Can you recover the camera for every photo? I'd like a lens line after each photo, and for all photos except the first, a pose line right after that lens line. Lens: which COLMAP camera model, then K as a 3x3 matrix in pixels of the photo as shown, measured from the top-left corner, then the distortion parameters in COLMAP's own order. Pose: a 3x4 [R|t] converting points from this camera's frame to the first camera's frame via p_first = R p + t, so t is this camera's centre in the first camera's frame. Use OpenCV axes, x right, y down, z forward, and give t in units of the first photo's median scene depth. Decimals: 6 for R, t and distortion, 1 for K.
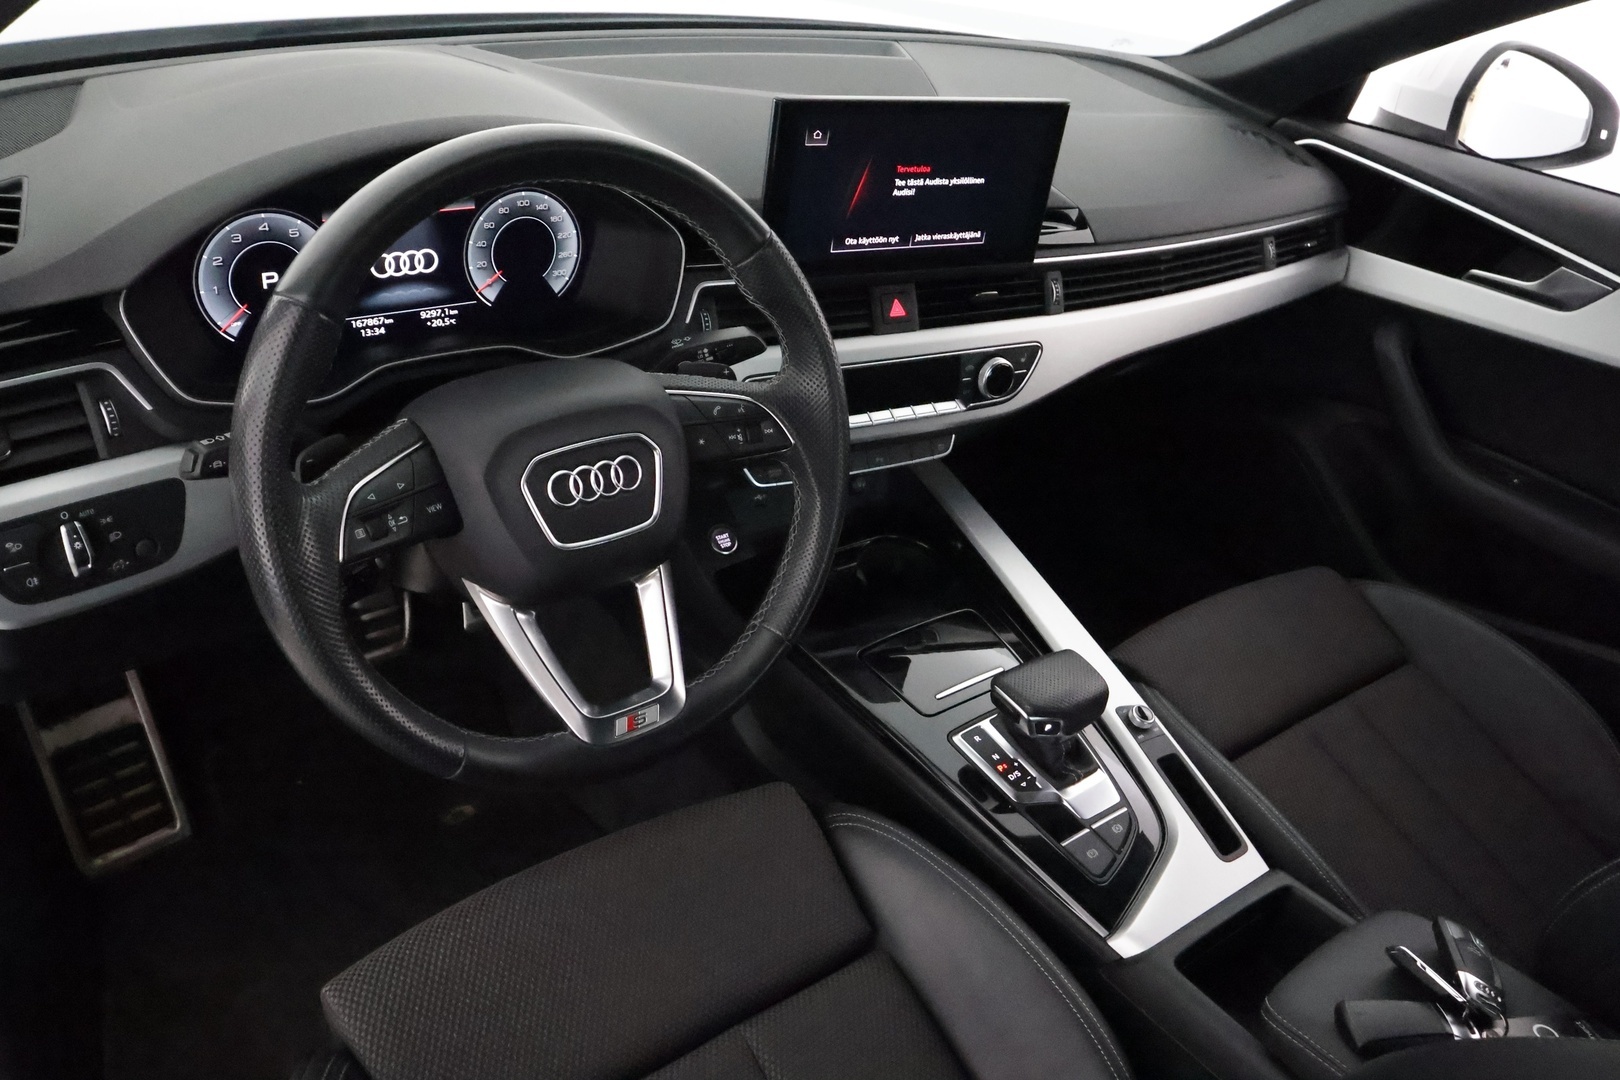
lens RADIAL K [[1275.4, 0, 814.4], [0, 1275.4, 543.6], [0, 0, 1]] dist [0.004096, 0.002199]
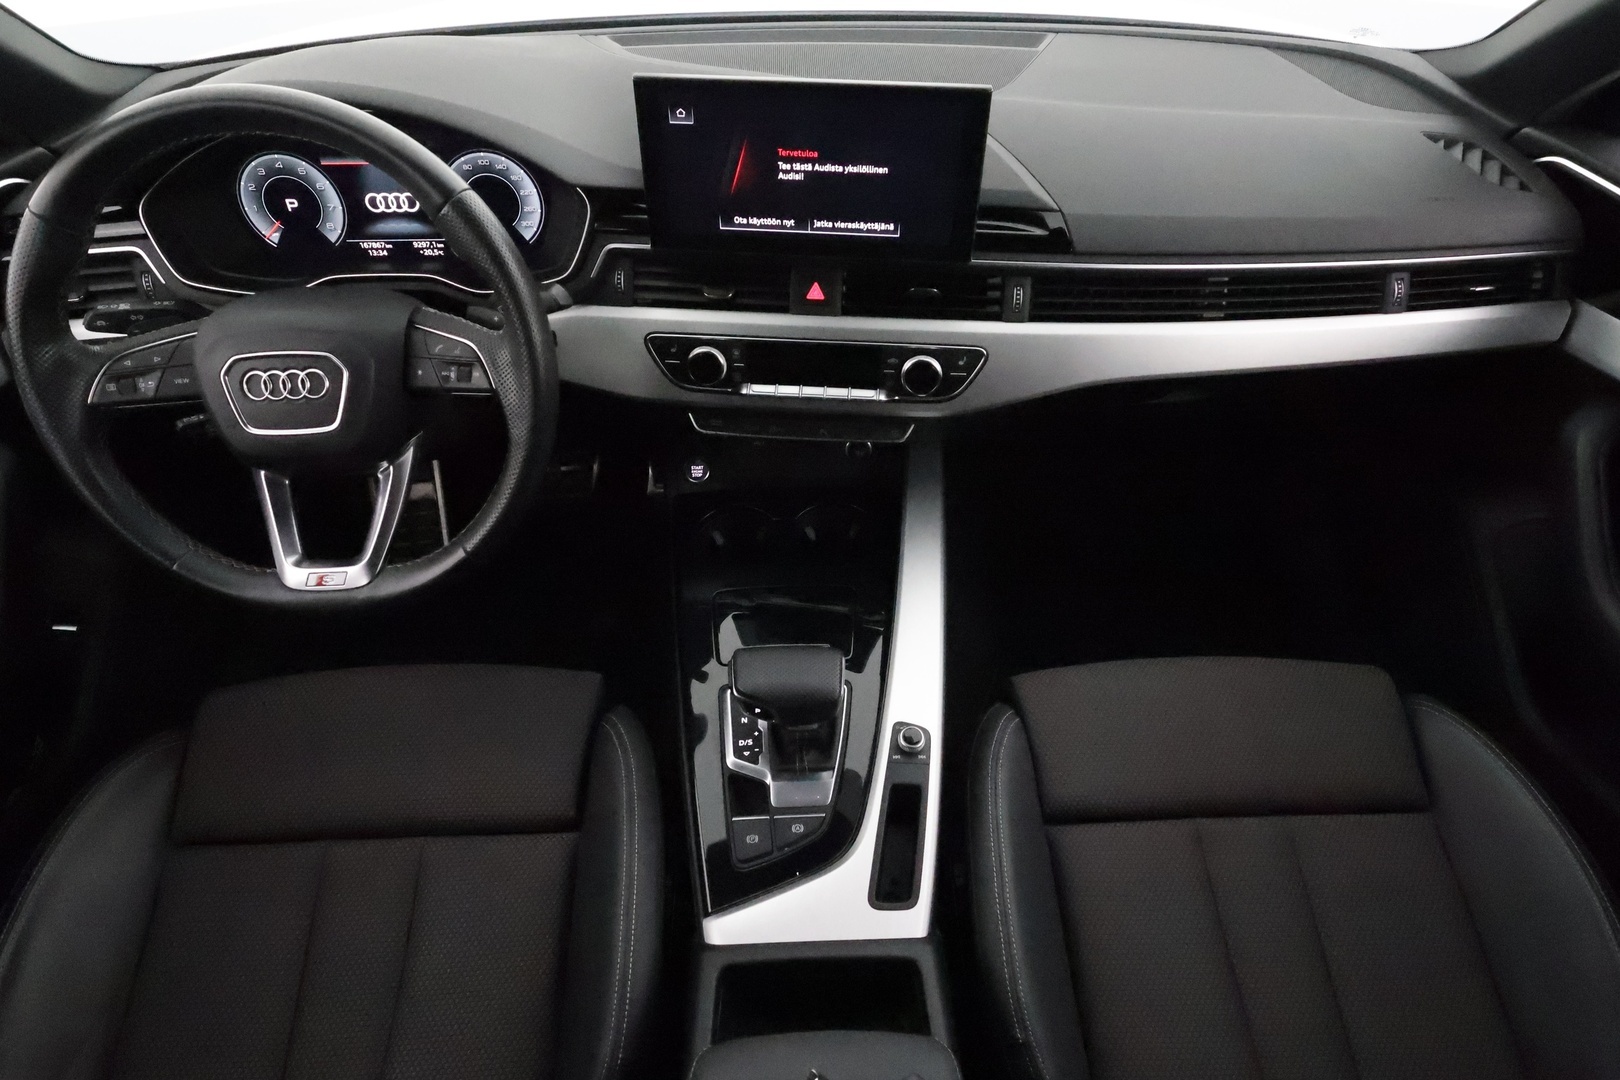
lens RADIAL K [[929.2, 0, 813.9], [0, 929.2, 543.3], [0, 0, 1]] dist [0.004089, 0.000954]
pose [[0.807001, 0.271680, -0.524347, 0.569125], [-0.216969, 0.962199, 0.164615, -0.120212], [0.549249, -0.019078, 0.835441, 0.385237]]
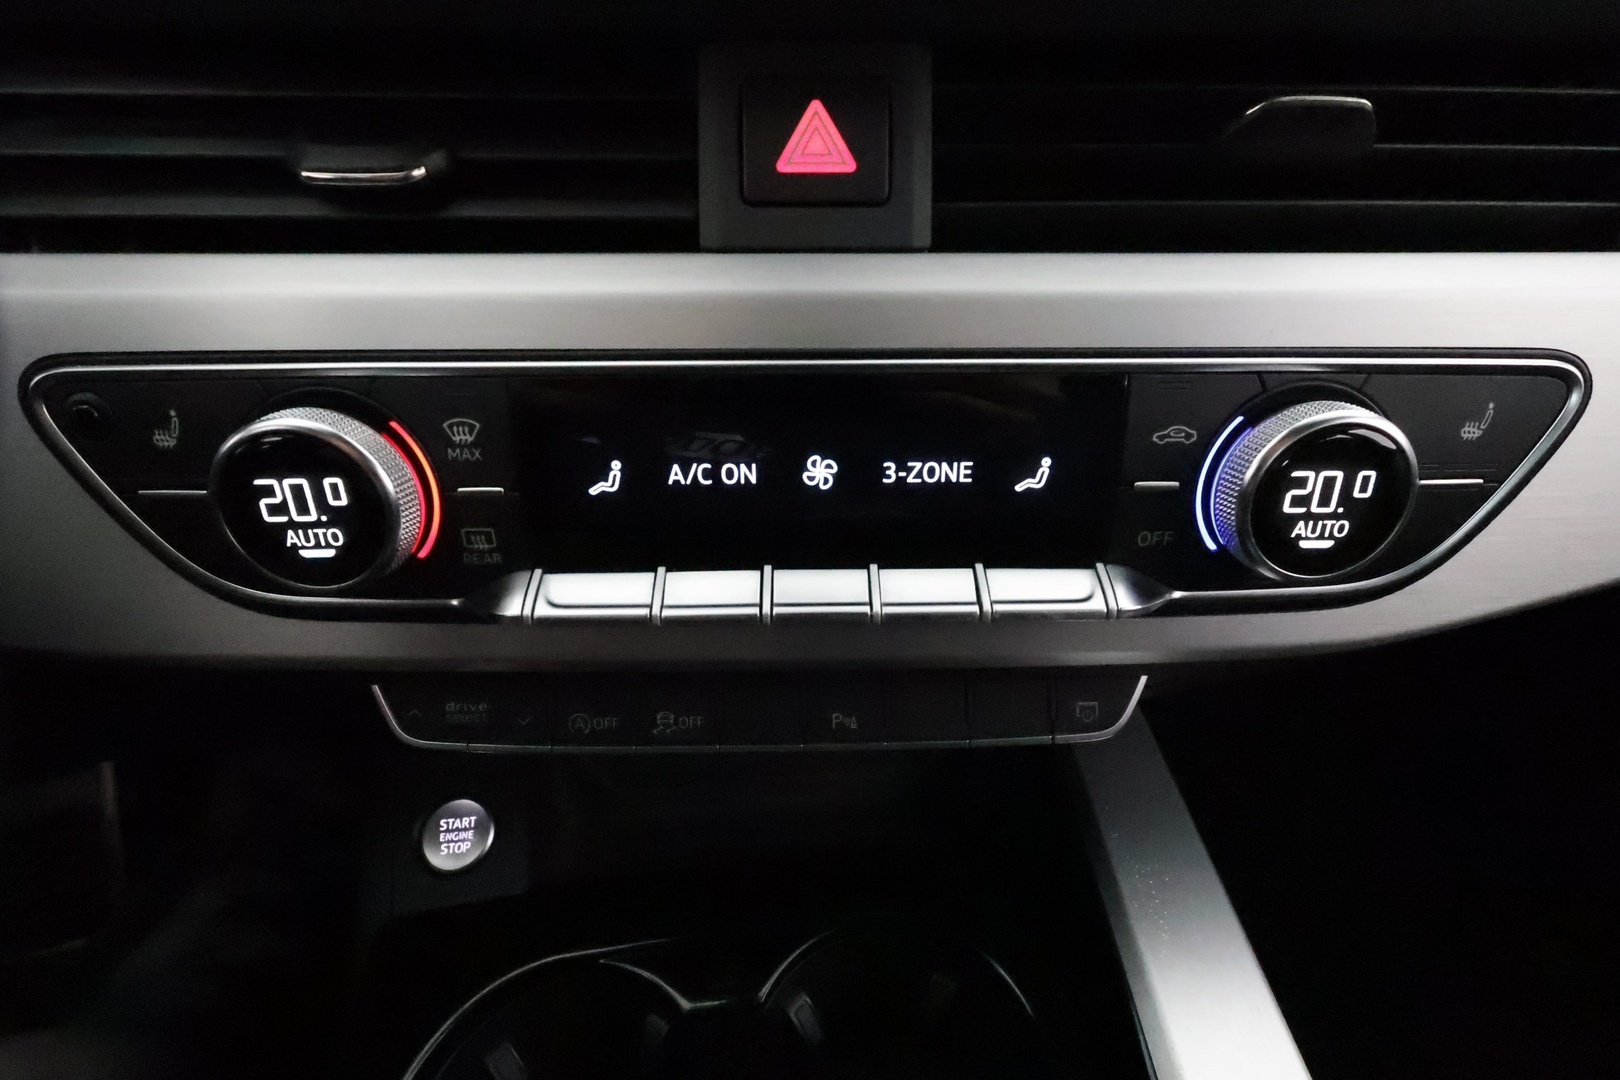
lens RADIAL K [[752.9, 0, 817.5], [0, 752.9, 547.4], [0, 0, 1]] dist [0.002500, 0.001748]
pose [[0.862825, 0.123793, -0.490110, 0.153444], [-0.162999, 0.985897, -0.037935, -0.116308], [0.478502, 0.112618, 0.870835, 0.968649]]
